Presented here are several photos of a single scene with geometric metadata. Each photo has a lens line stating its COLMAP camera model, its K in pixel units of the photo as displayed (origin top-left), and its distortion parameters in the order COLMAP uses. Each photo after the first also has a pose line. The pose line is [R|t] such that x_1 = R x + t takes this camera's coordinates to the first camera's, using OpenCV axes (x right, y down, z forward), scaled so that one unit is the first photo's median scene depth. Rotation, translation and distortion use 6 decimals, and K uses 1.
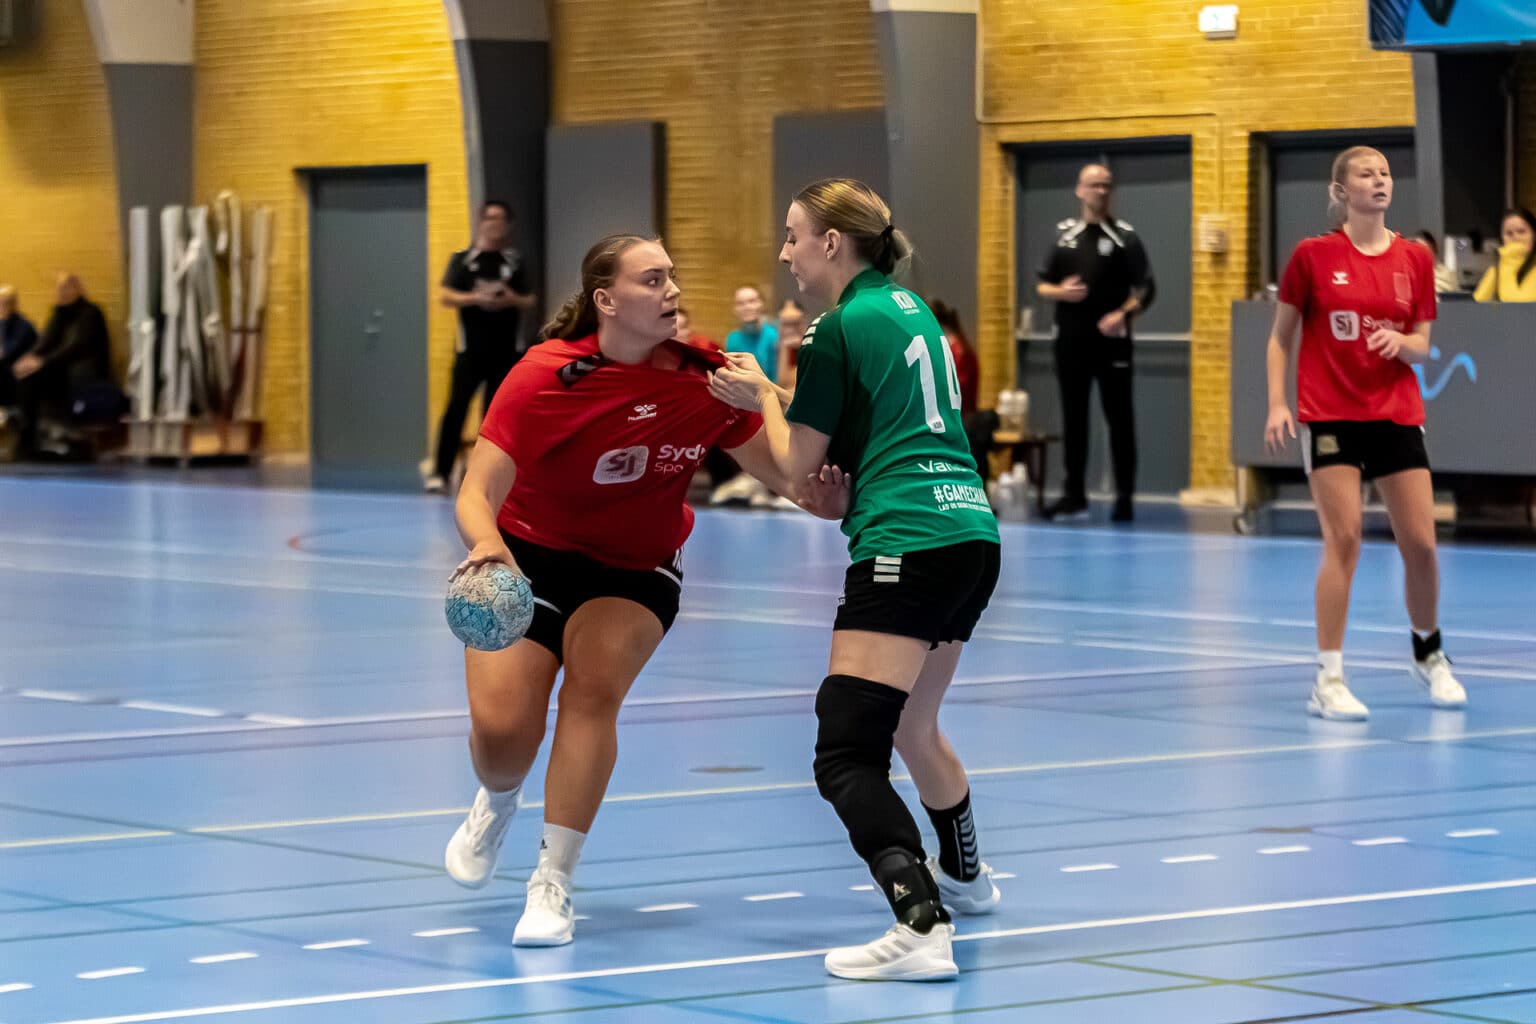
lens RADIAL K [[5583.0, 0, 772.7], [0, 5583.0, 513.1], [0, 0, 1]] dist [0.013877, 0.000000]
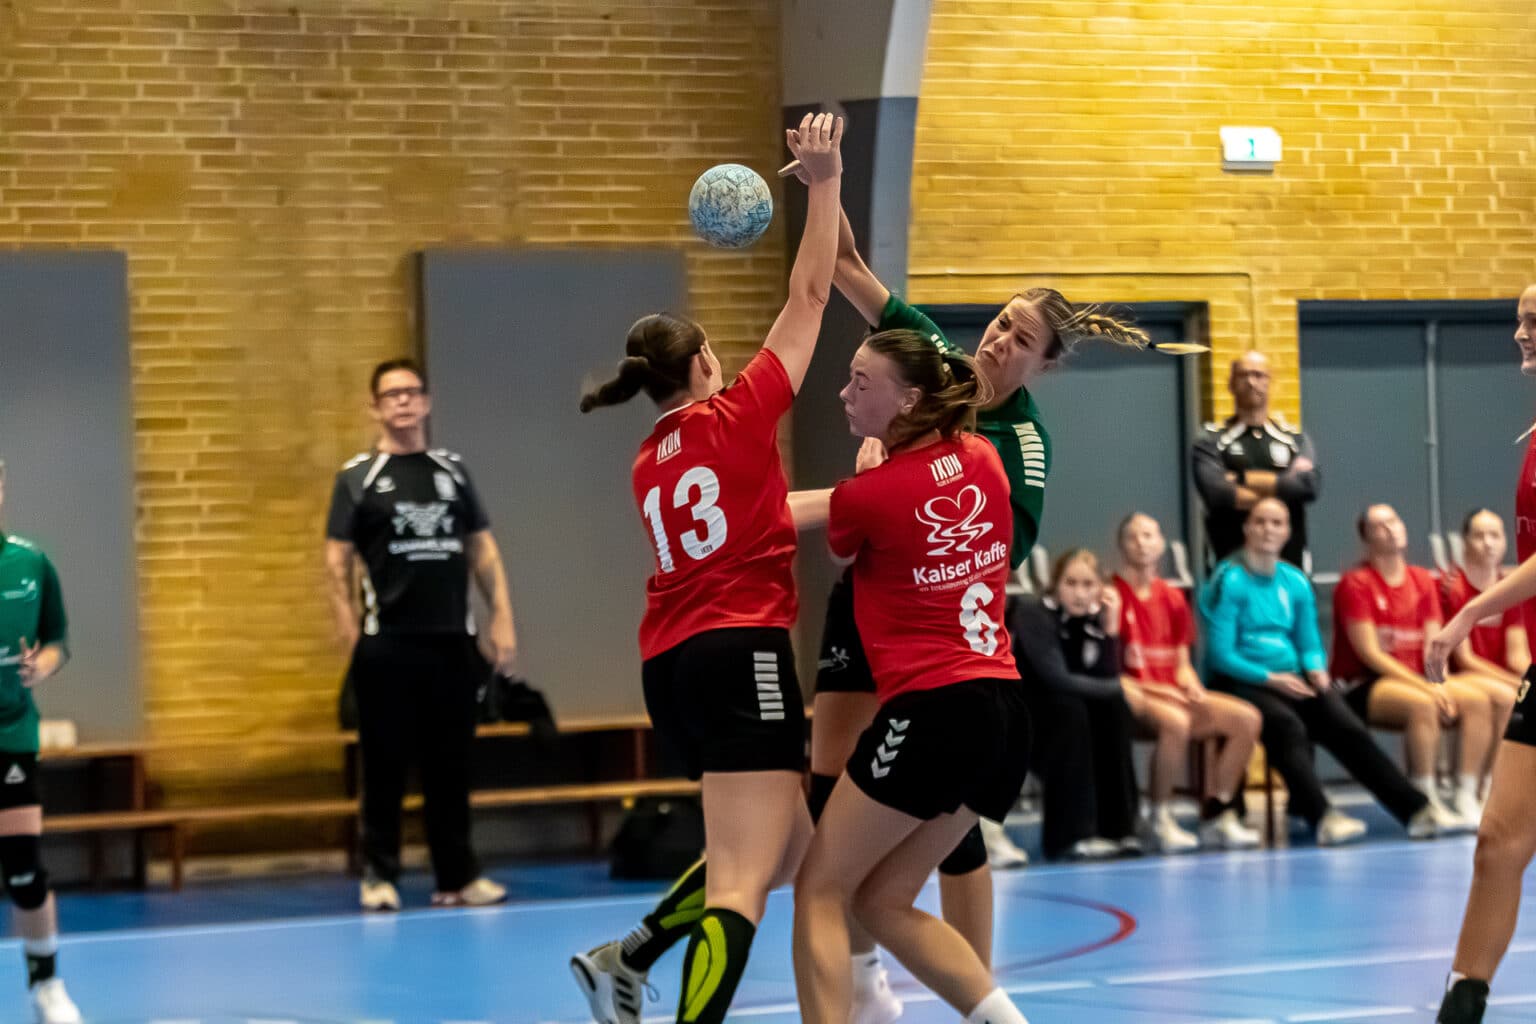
lens RADIAL K [[6444.7, 0, 771.2], [0, 6444.7, 508.0], [0, 0, 1]] dist [0.097032, 0.000000]
pose [[0.042611, 0.002974, 0.999087, -0.774939], [0.069030, 0.997597, -0.005914, -0.040737], [-0.996704, 0.069219, 0.042303, 1.040925]]
